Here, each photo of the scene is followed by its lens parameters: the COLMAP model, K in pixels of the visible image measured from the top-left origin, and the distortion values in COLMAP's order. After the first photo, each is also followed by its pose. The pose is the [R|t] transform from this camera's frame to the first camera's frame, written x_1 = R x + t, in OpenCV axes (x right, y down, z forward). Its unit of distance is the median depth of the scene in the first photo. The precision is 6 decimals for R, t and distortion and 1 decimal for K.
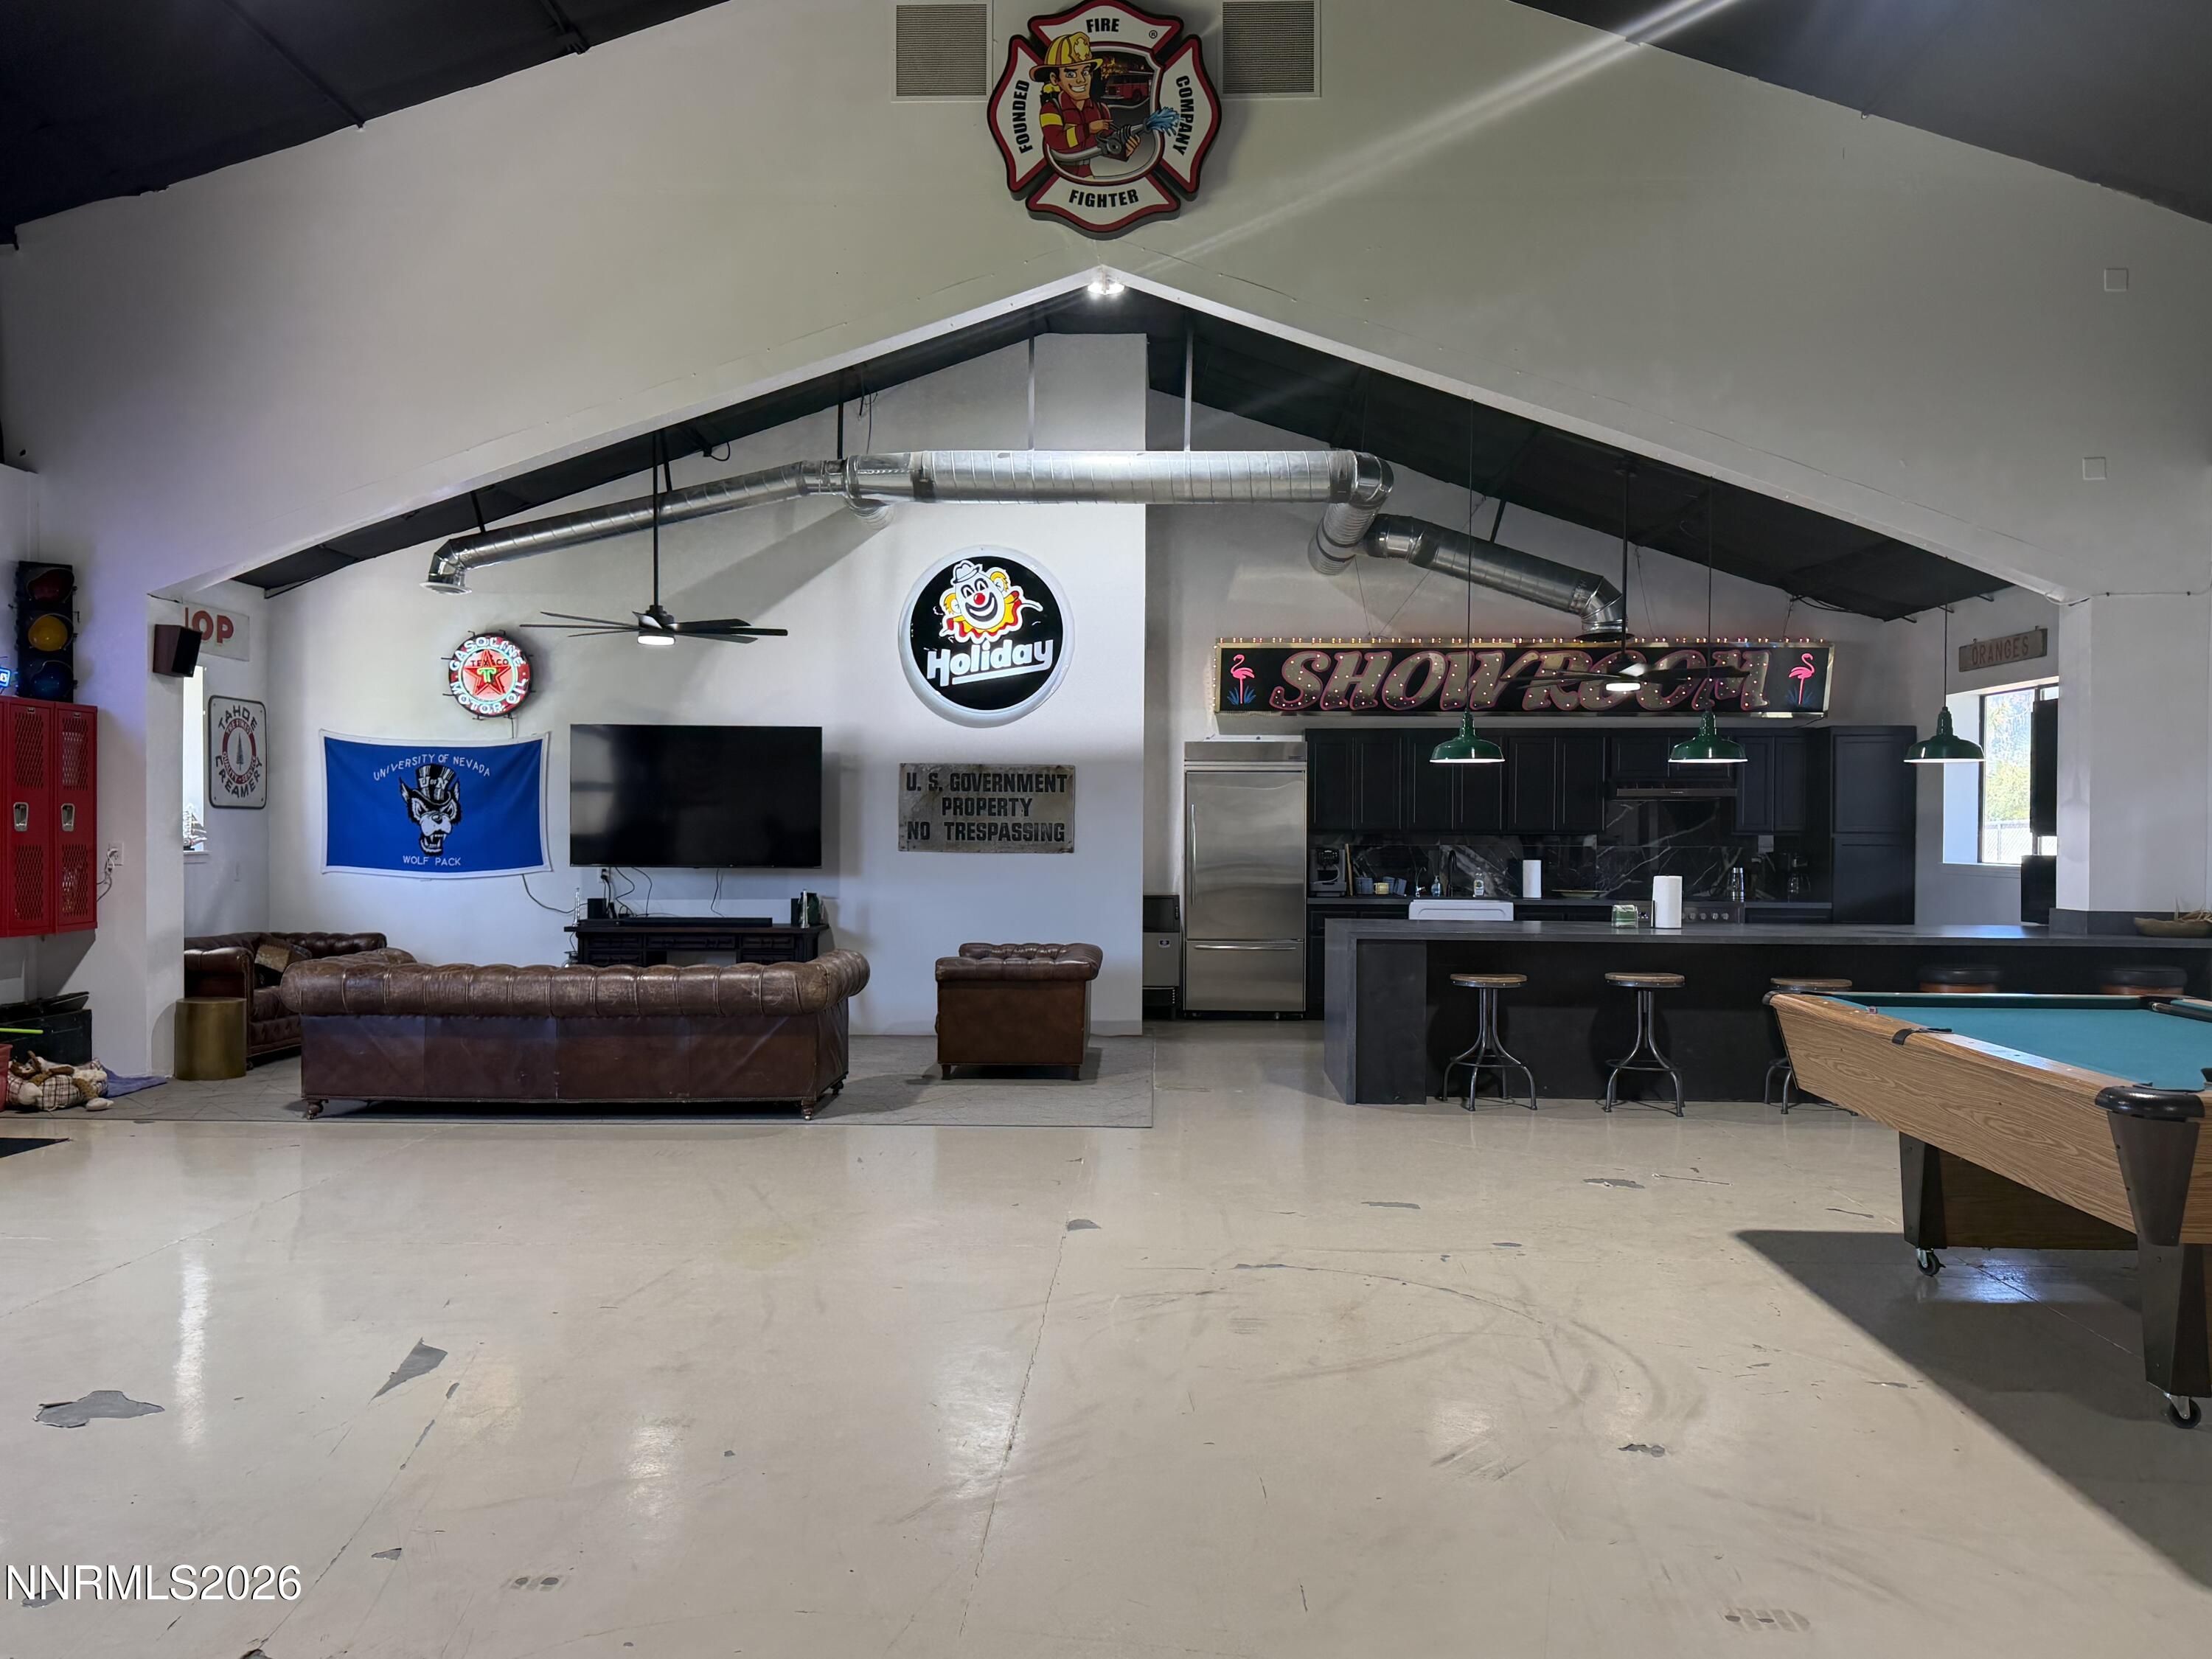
lens RADIAL K [[1768.5, 0, 1115.7], [0, 1768.5, 858.0], [0, 0, 1]] dist [0.079280, -0.104438]
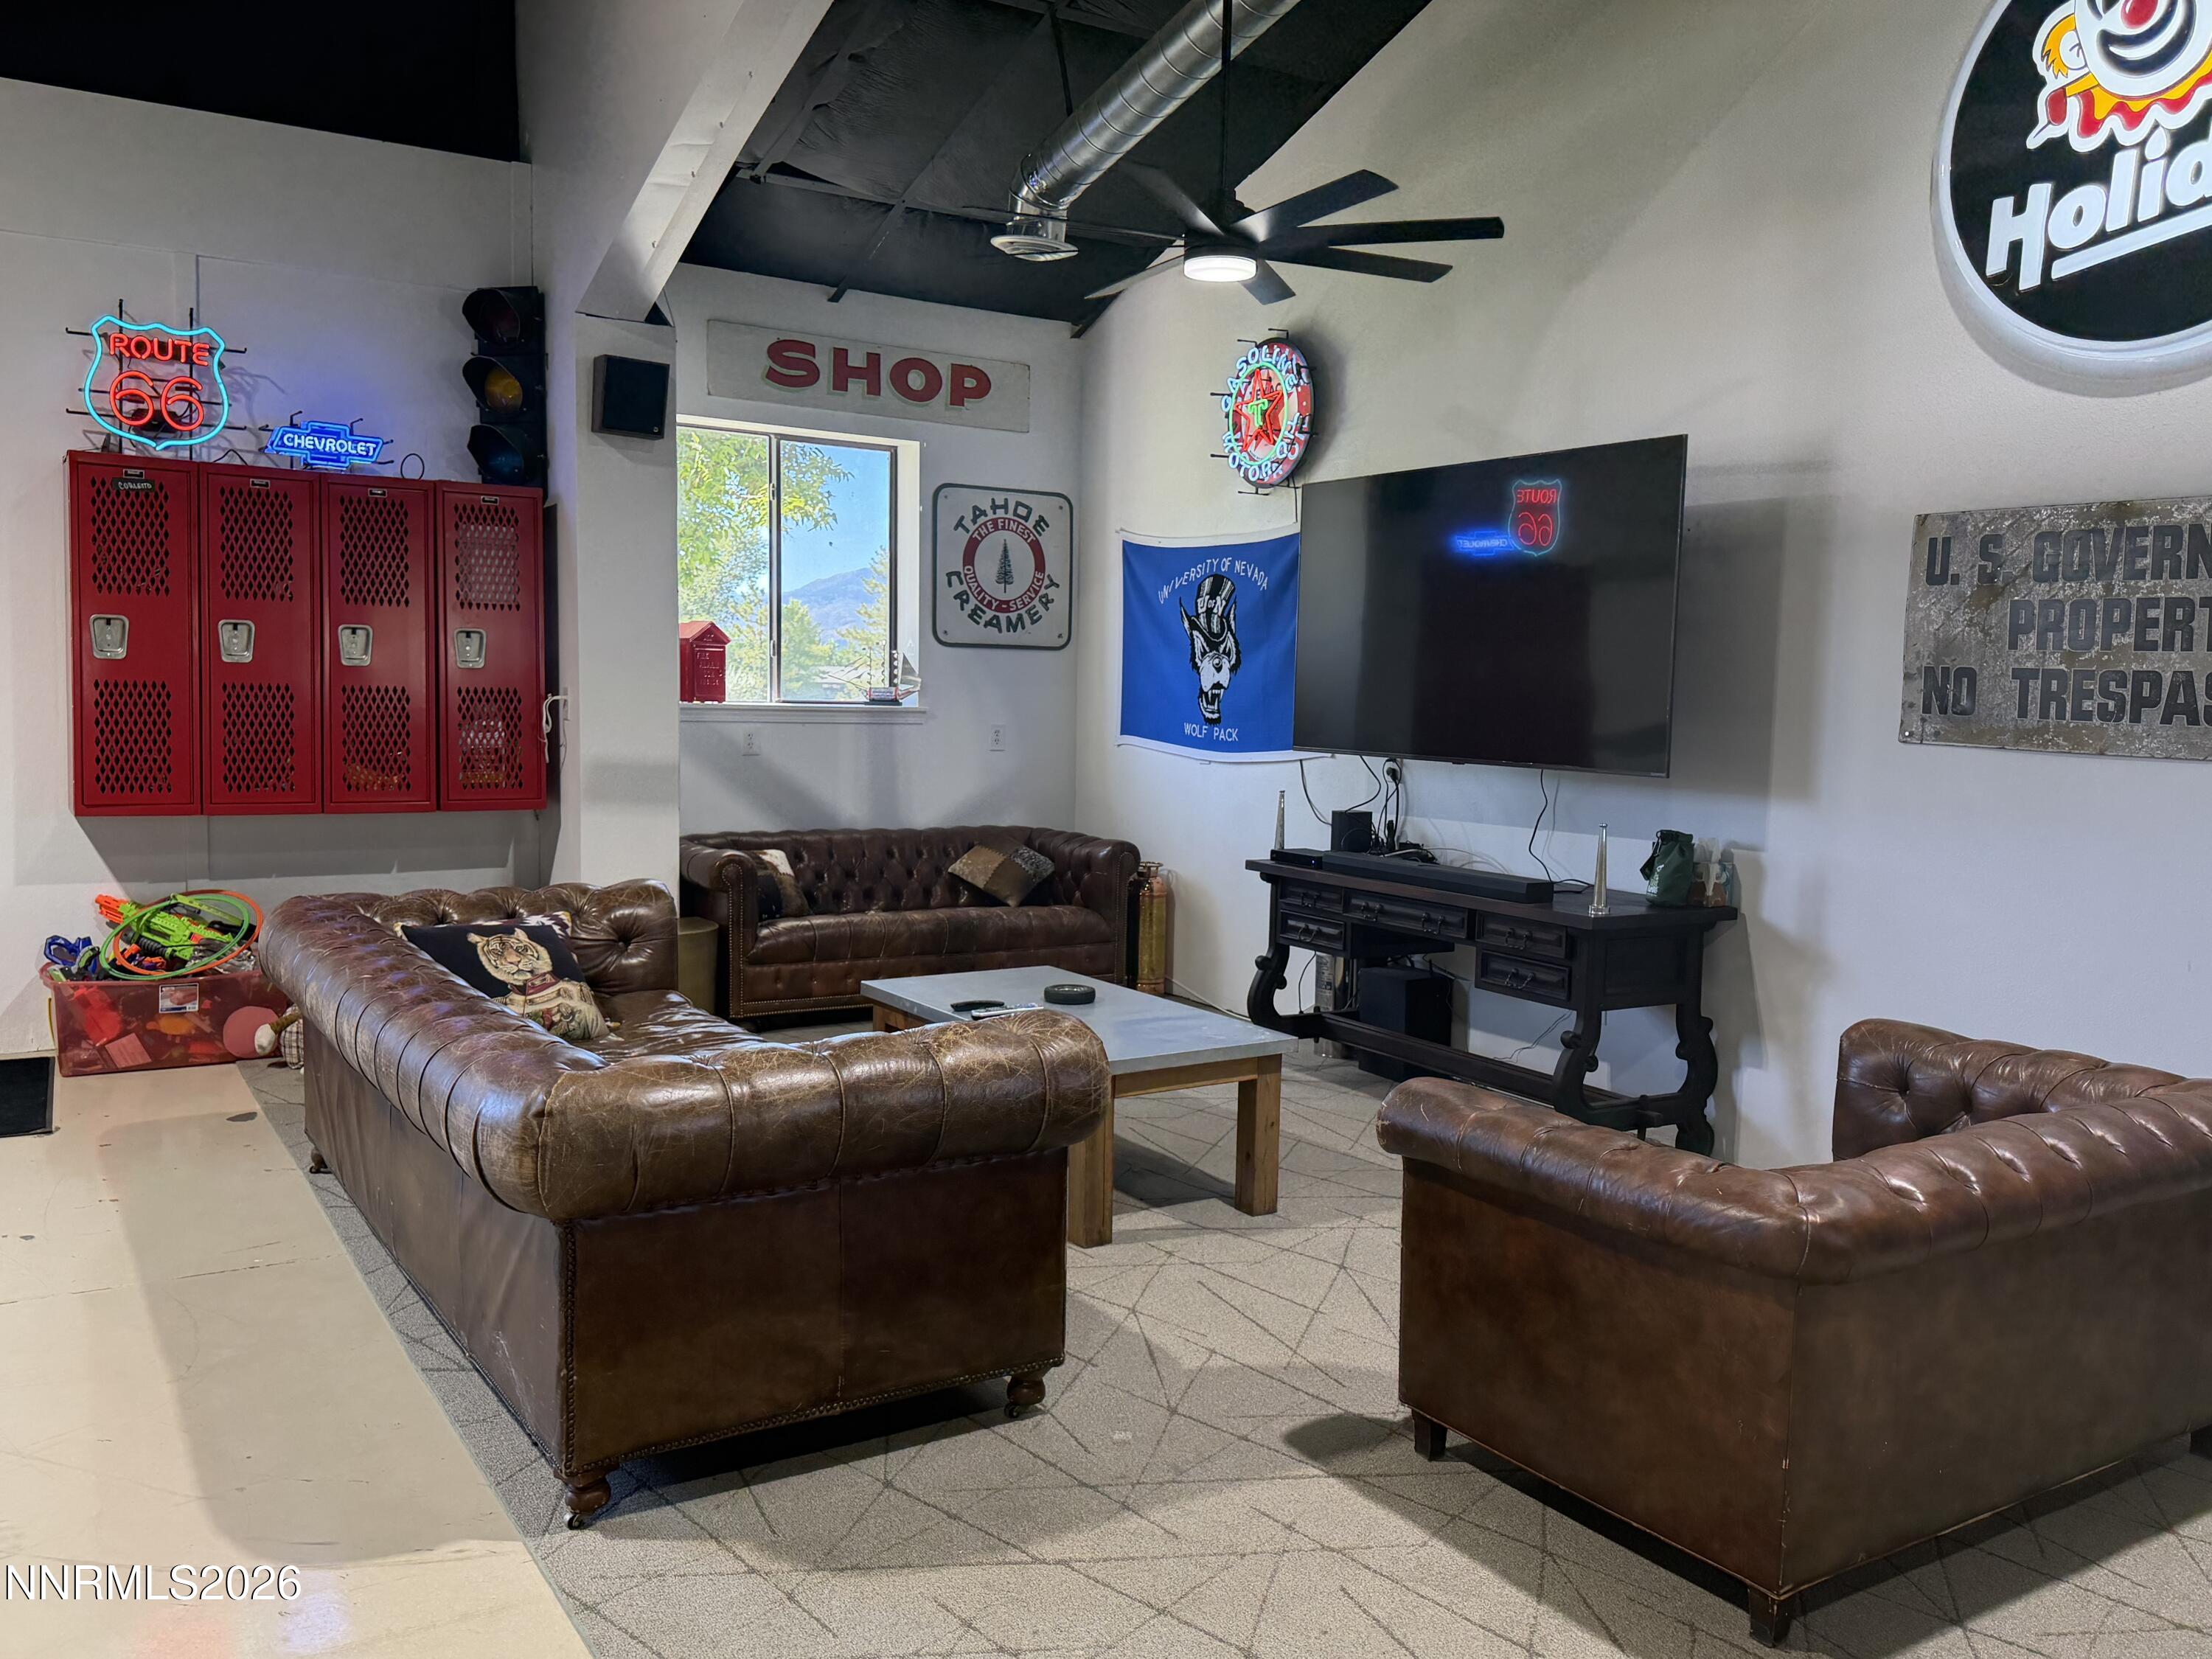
lens RADIAL K [[1768.5, 0, 1130.1], [0, 1768.5, 835.2], [0, 0, 1]] dist [0.079280, -0.104438]
pose [[0.557798, 0.078714, -0.826236, 0.110966], [-0.031960, 0.996791, 0.073386, -0.007072], [0.829361, -0.014528, 0.558524, 0.641046]]
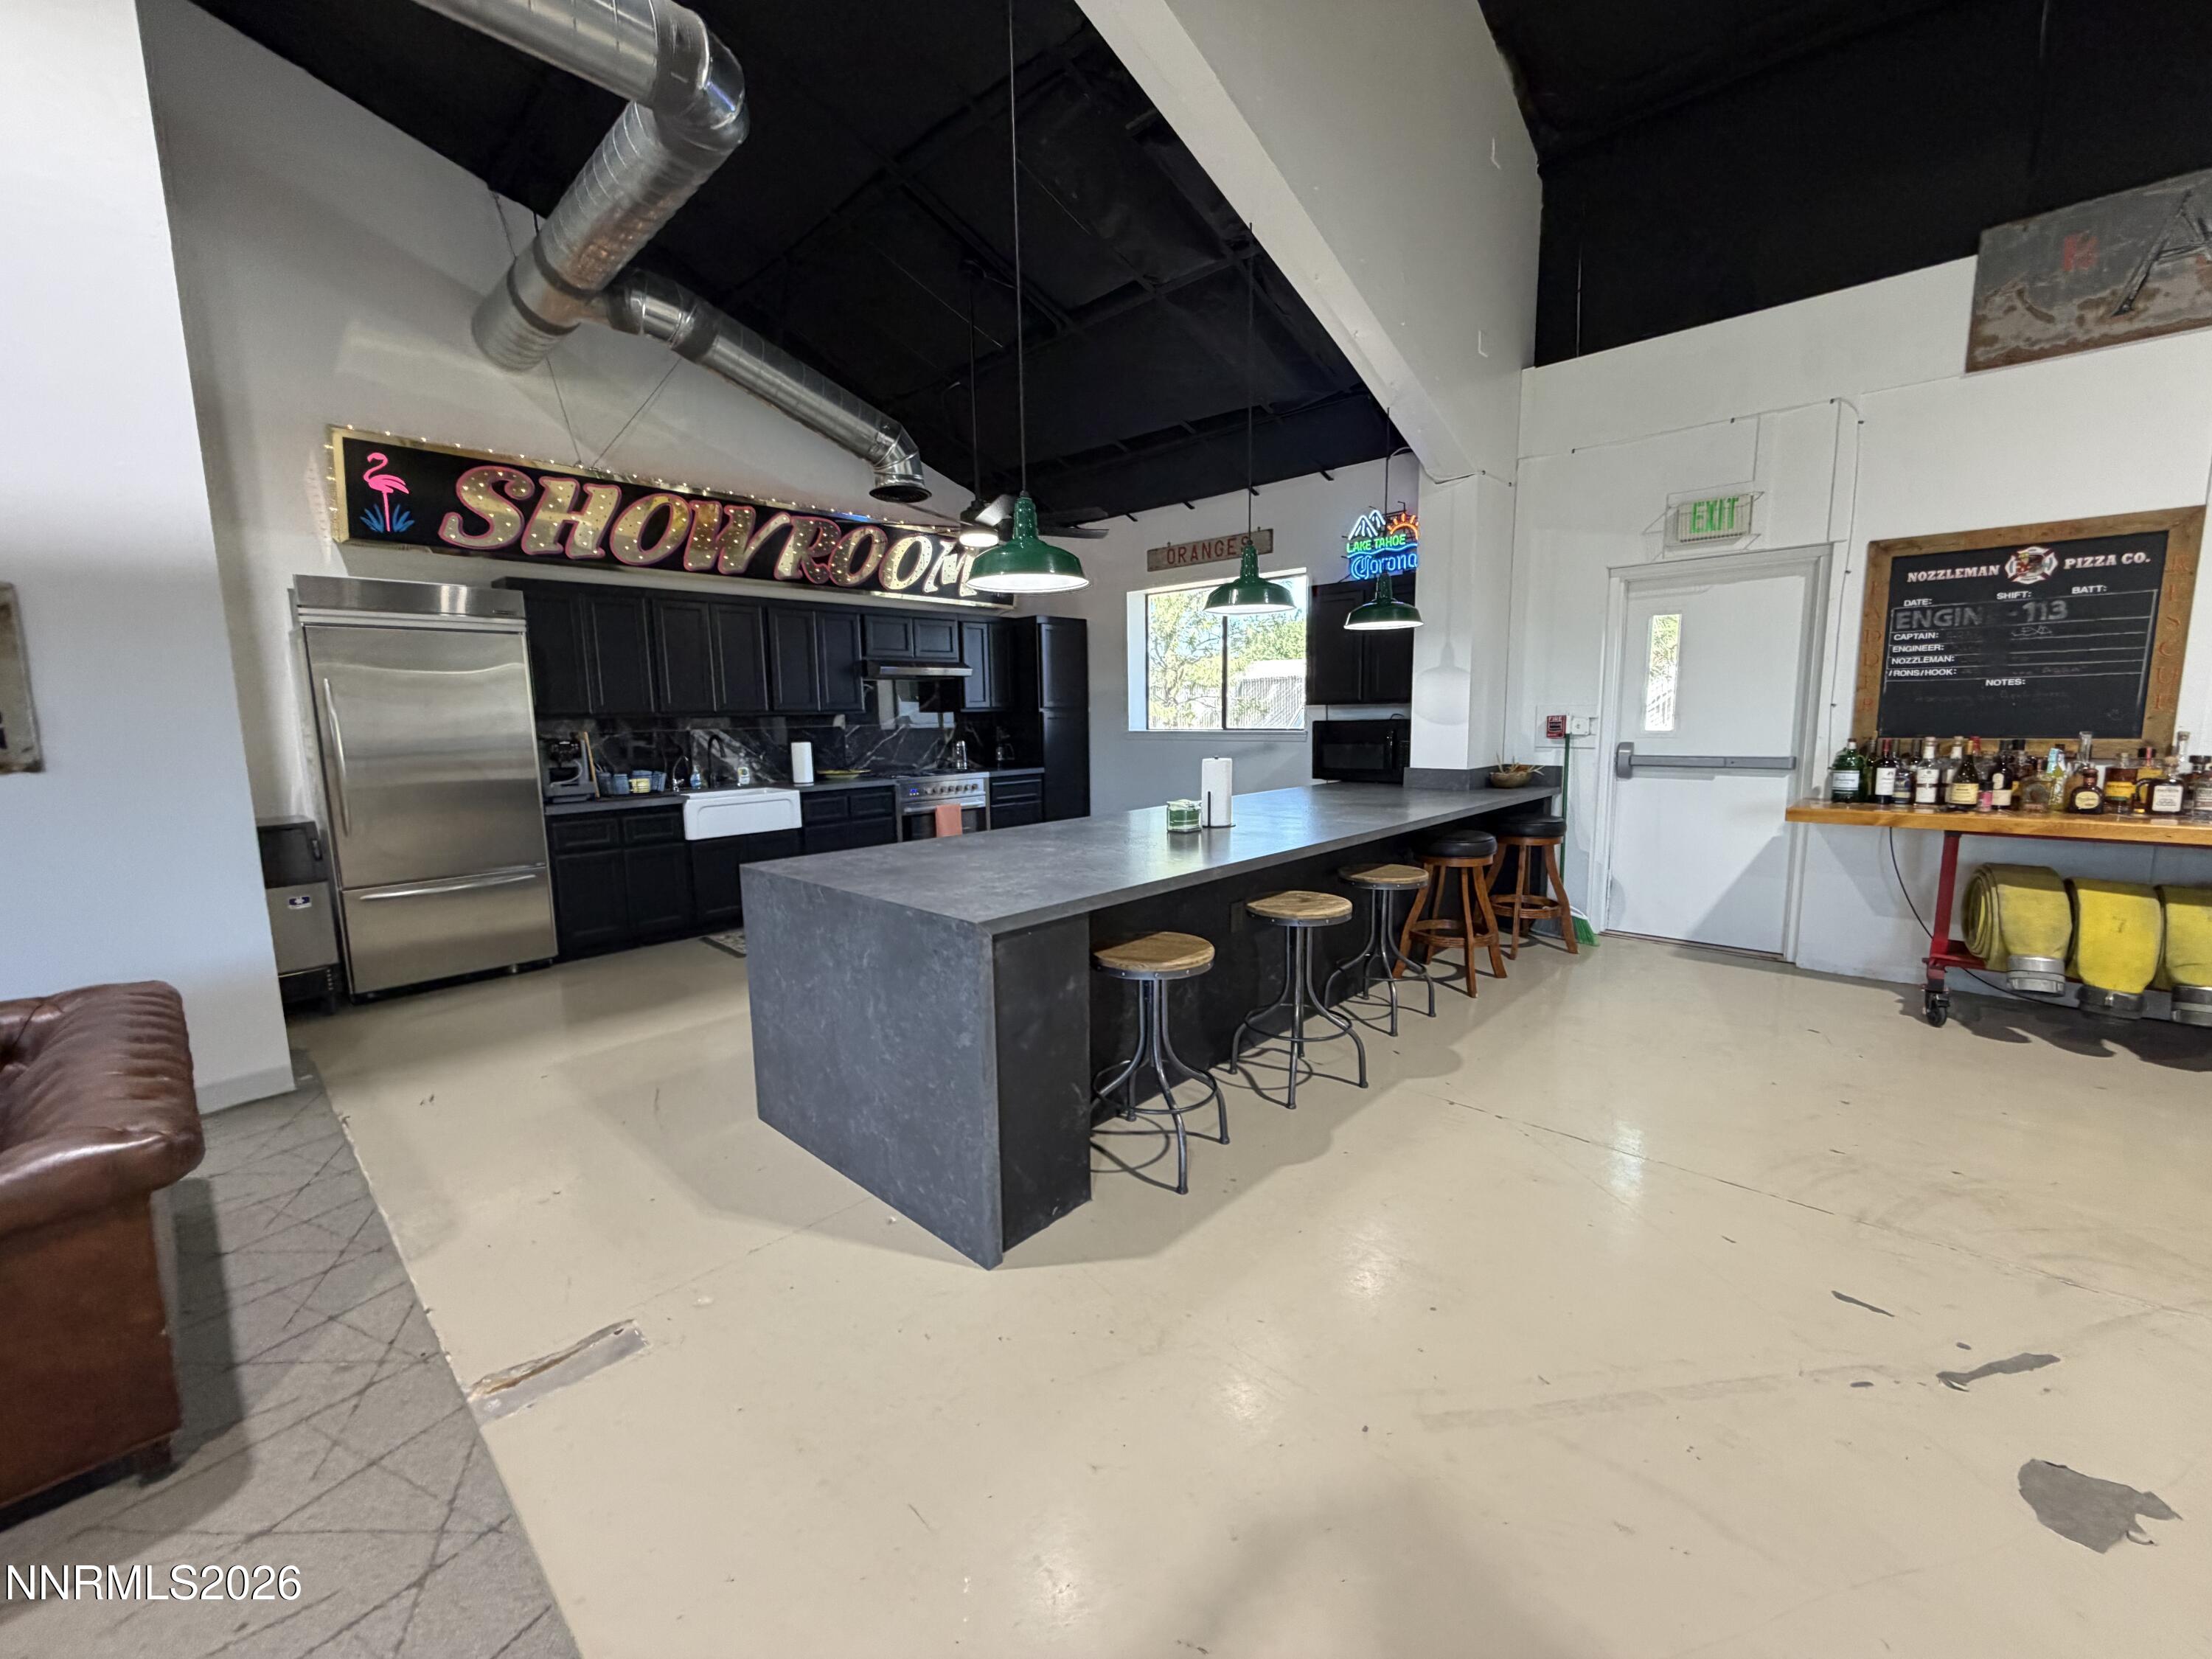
lens RADIAL K [[878.1, 0, 1092.7], [0, 878.1, 831.6], [0, 0, 1]] dist [-0.000908, 0.000018]
pose [[0.673691, -0.118466, 0.729456, -0.007887], [0.033716, 0.990967, 0.129798, -0.007868], [-0.738243, -0.062849, 0.671600, 0.633790]]
